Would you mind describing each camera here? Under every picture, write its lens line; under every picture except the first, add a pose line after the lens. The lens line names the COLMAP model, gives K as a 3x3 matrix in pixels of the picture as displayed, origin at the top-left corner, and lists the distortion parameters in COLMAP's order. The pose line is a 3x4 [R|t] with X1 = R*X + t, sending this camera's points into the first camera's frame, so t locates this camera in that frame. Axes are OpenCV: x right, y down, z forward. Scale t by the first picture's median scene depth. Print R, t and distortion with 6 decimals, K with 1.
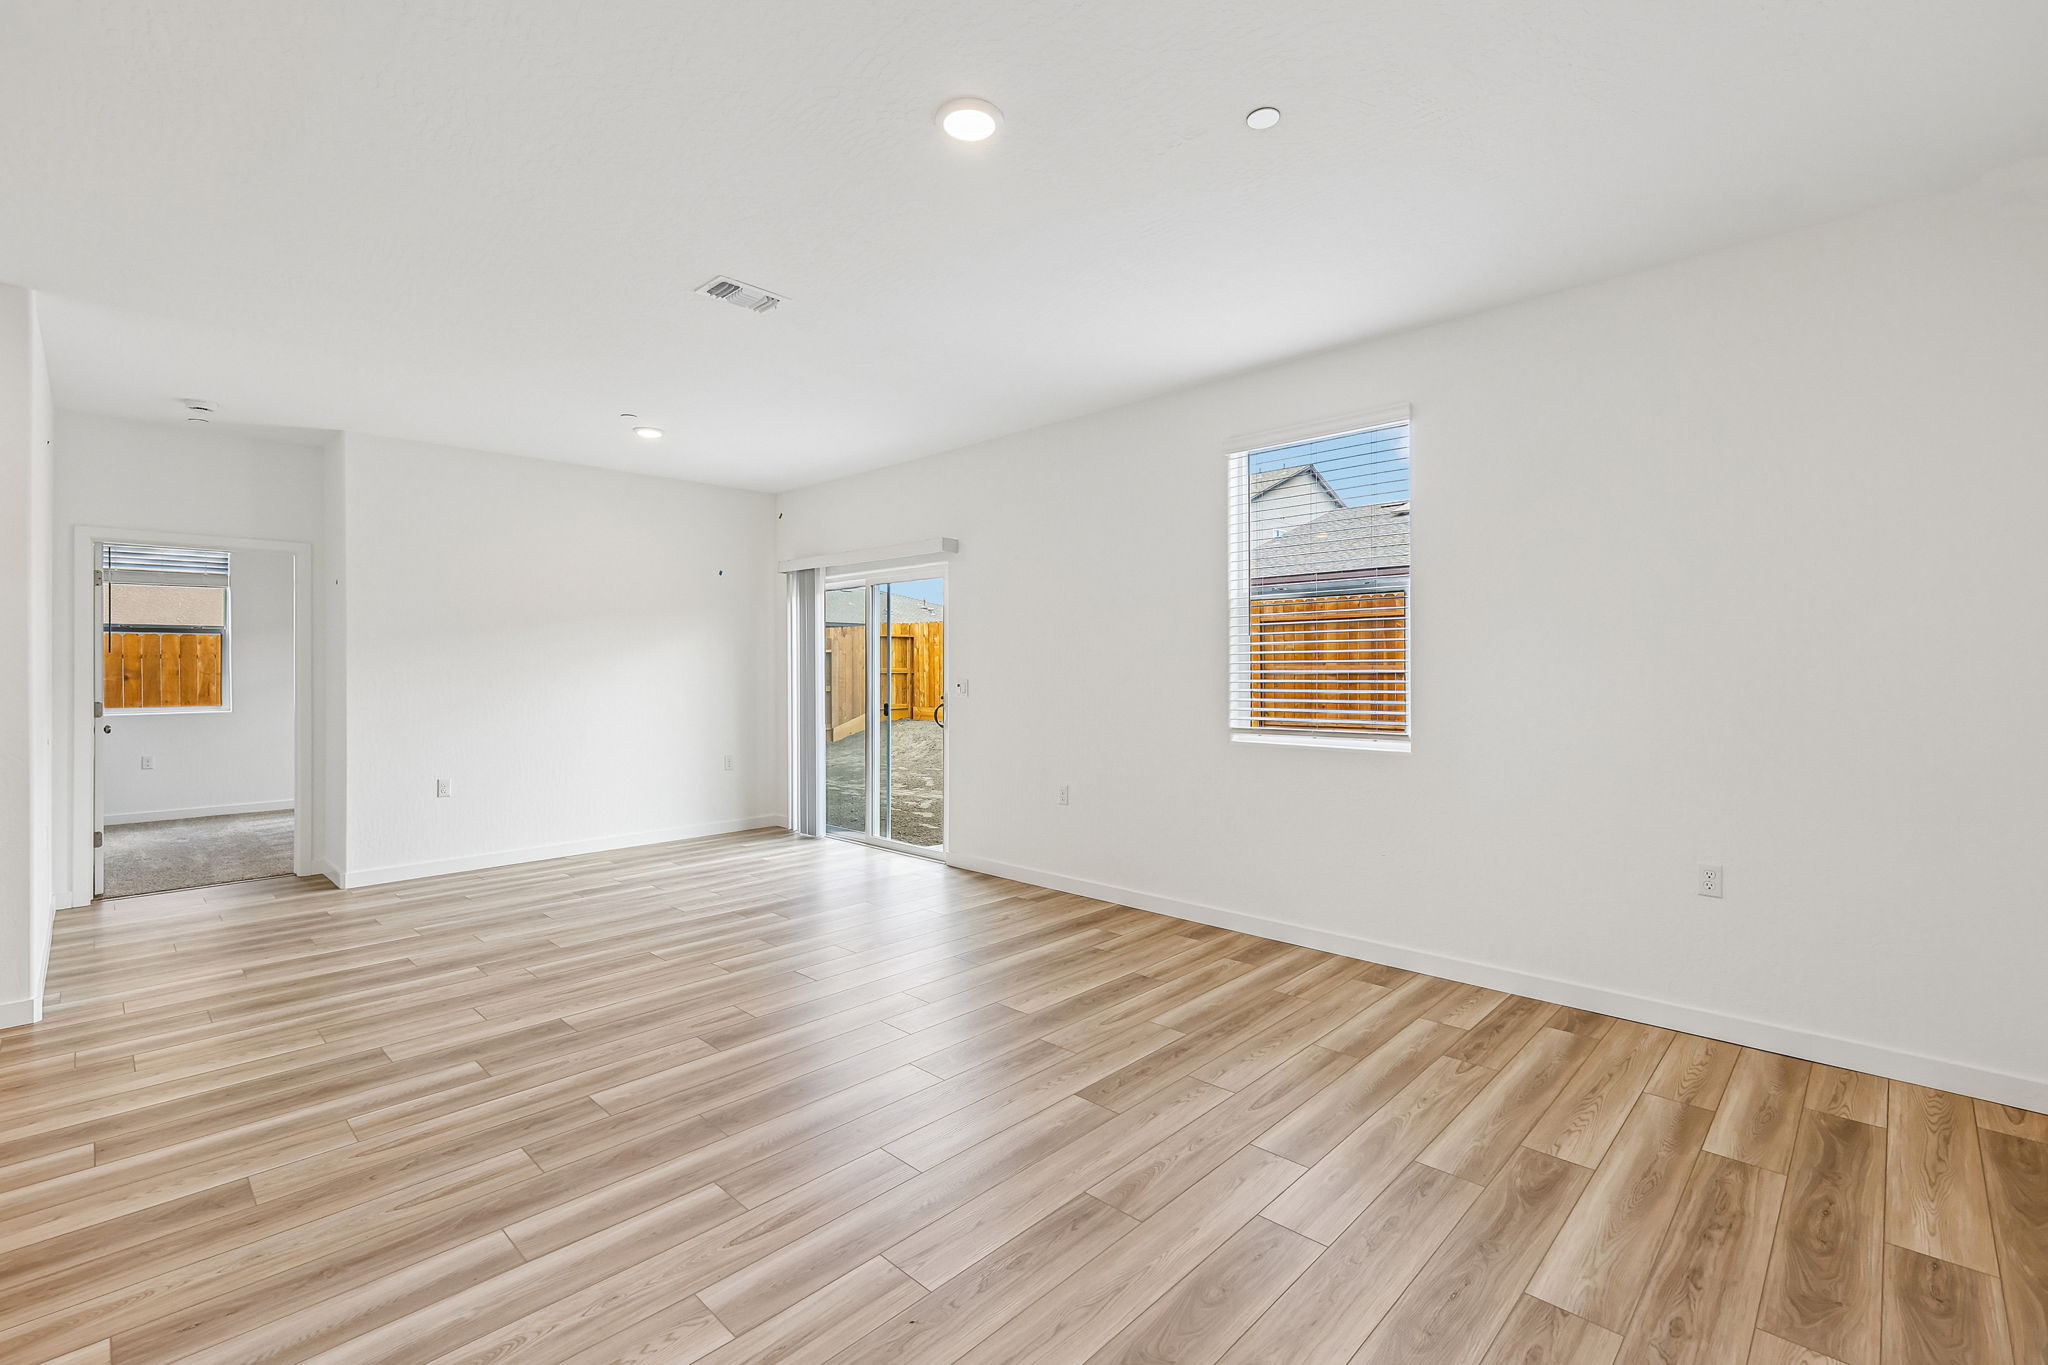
lens RADIAL K [[907.6, 0, 1020.6], [0, 907.6, 637.3], [0, 0, 1]] dist [0.001561, 0.000061]
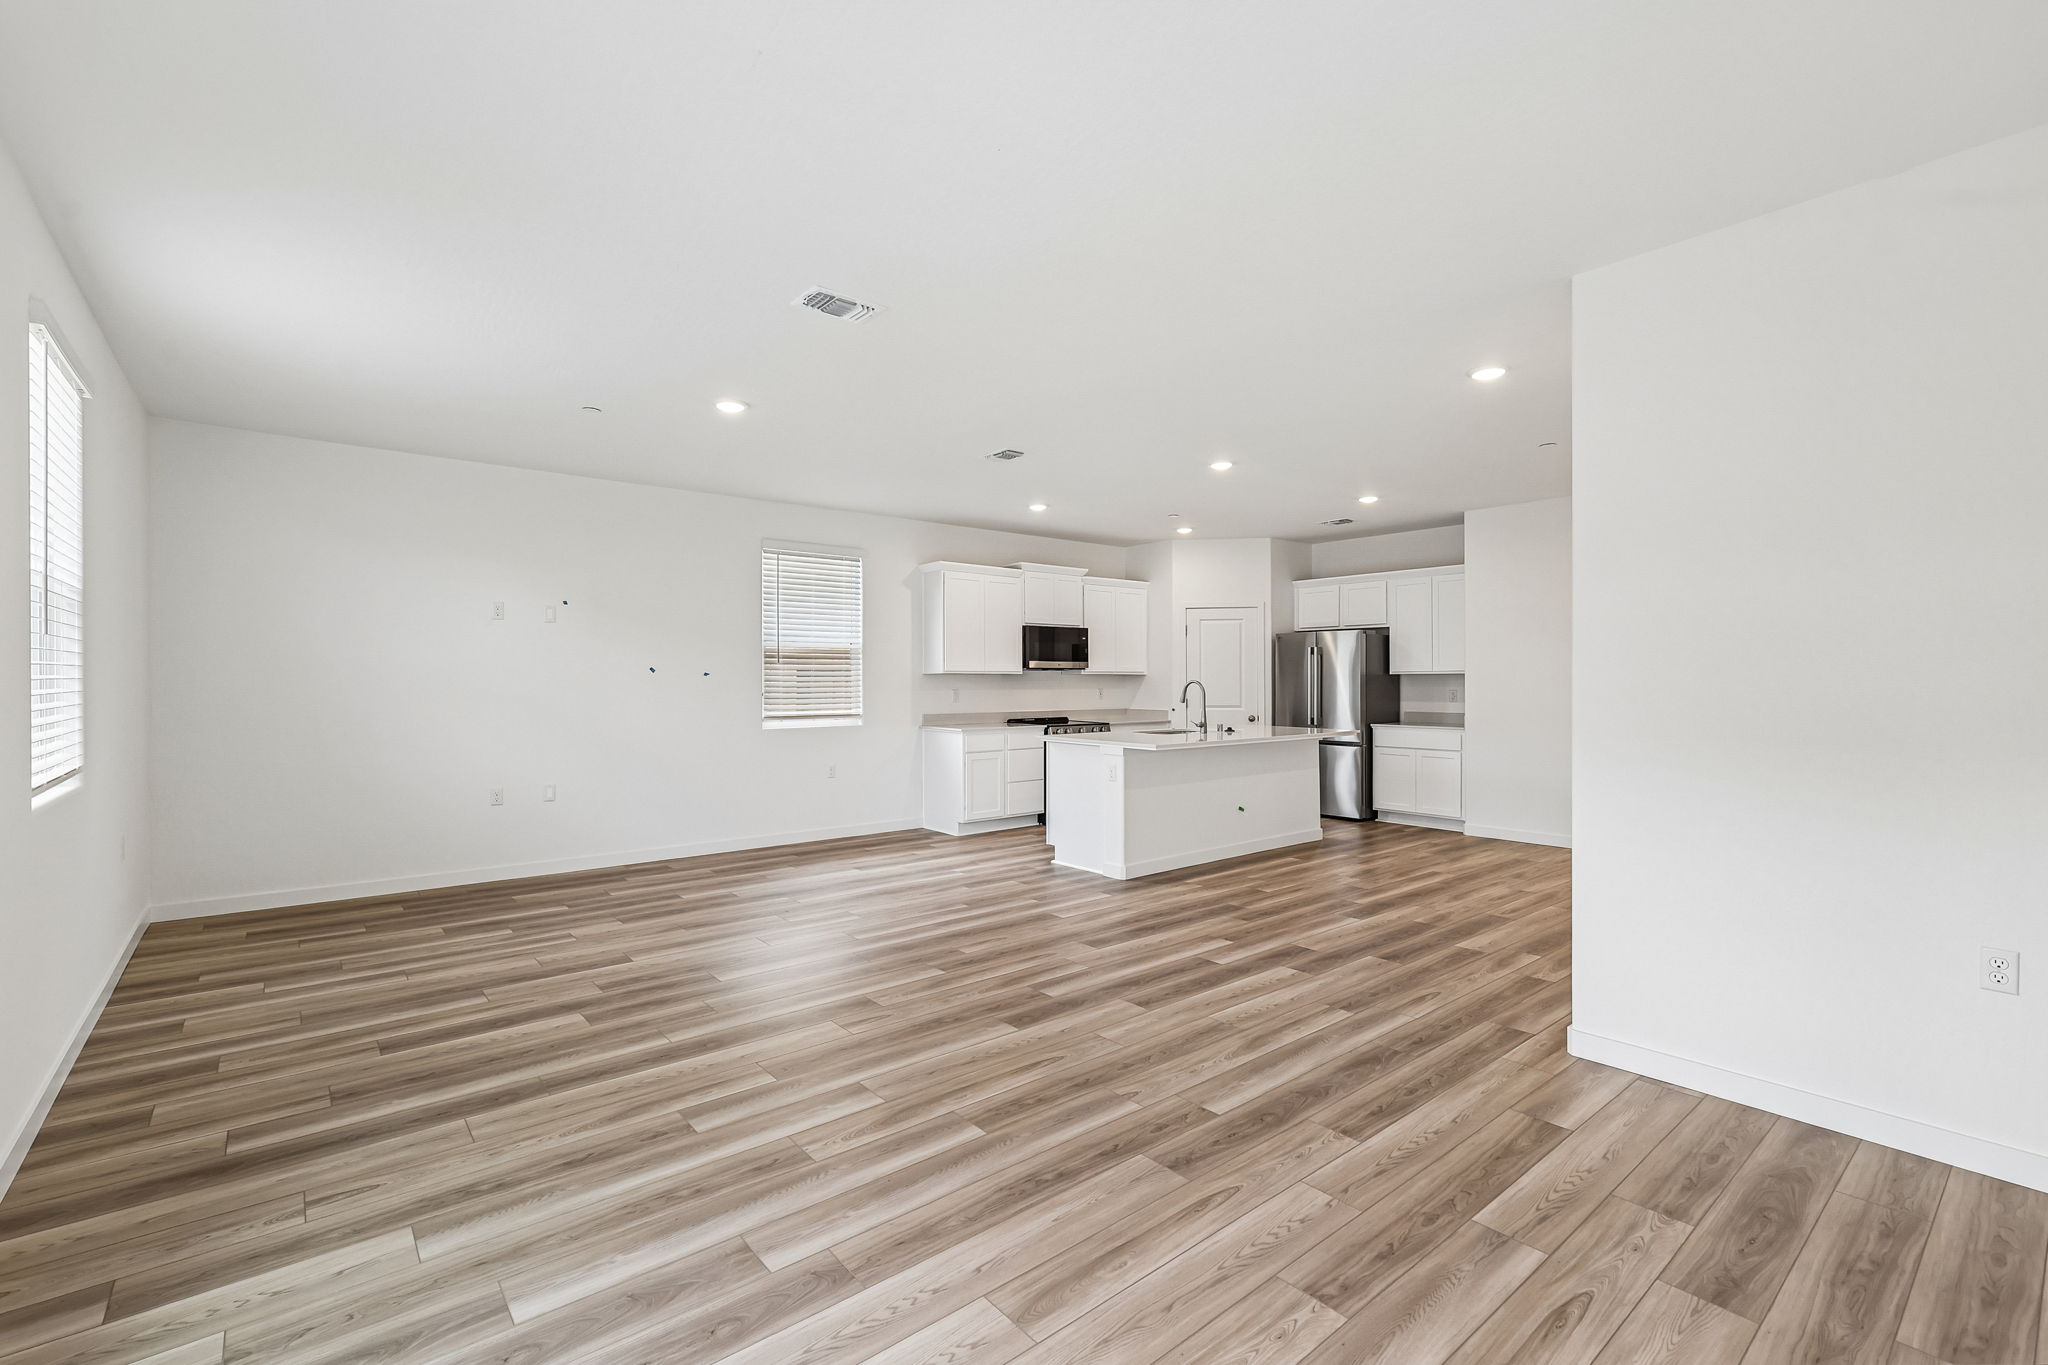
lens RADIAL K [[902.3, 0, 1015.2], [0, 902.3, 678.2], [0, 0, 1]] dist [0.001884, 0.000403]
pose [[-0.993278, 0.005563, 0.115619, -0.601106], [0.001852, 0.999480, -0.032179, 0.061265], [-0.115738, -0.031749, -0.992772, 1.943996]]
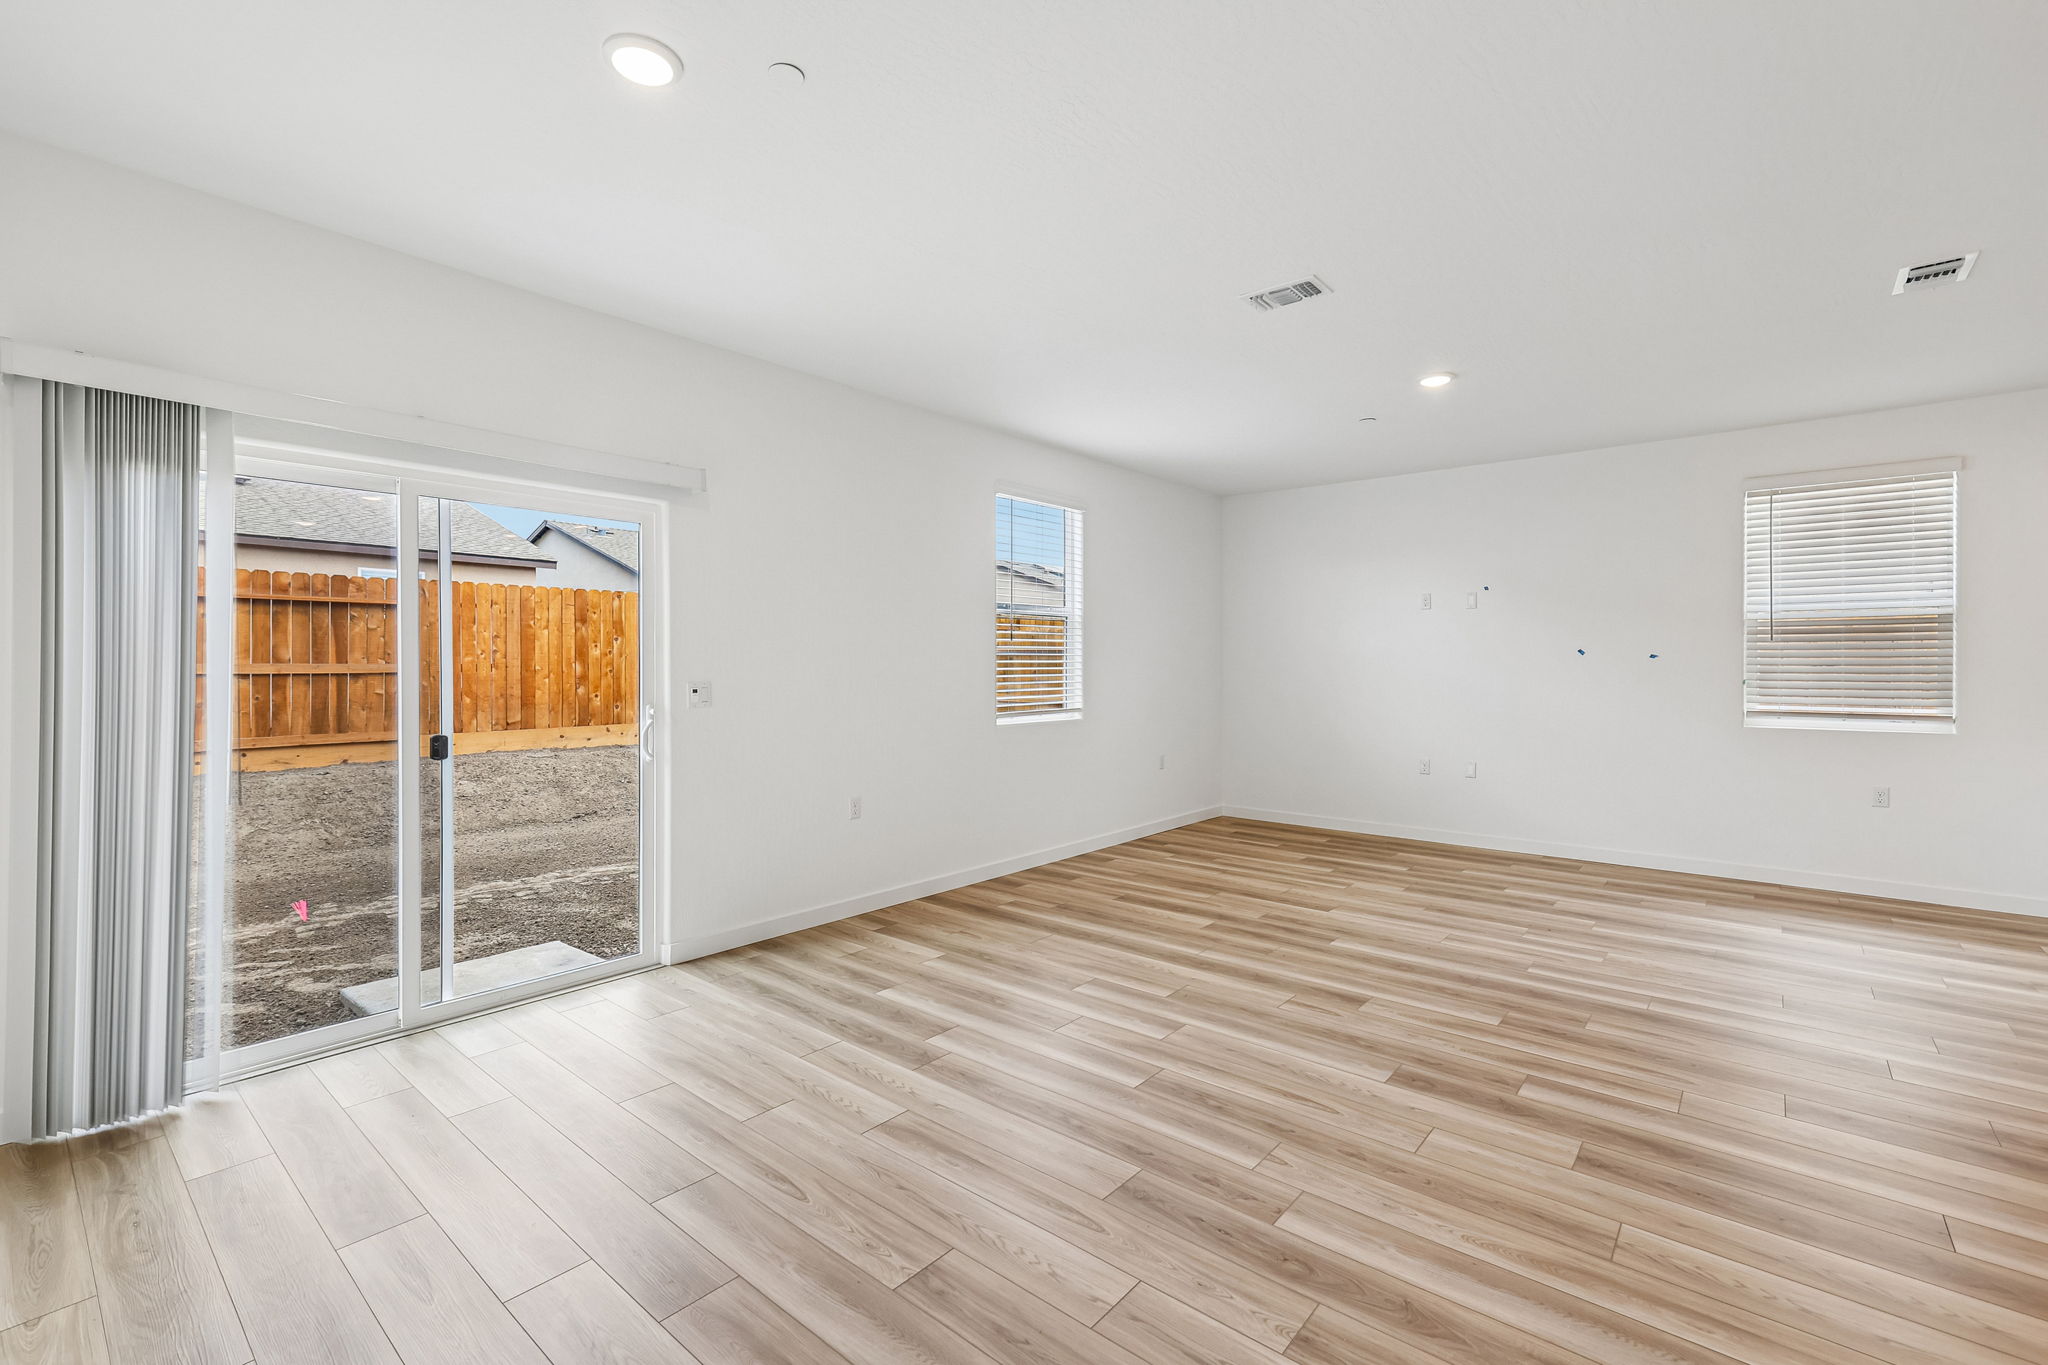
lens RADIAL K [[887.7, 0, 1014.9], [0, 887.7, 684.3], [0, 0, 1]] dist [-0.001315, 0.000344]
pose [[-0.063519, -0.016842, 0.997839, -1.250937], [-0.031310, 0.999399, 0.014876, 0.052291], [-0.997489, -0.030298, -0.064008, 1.358845]]
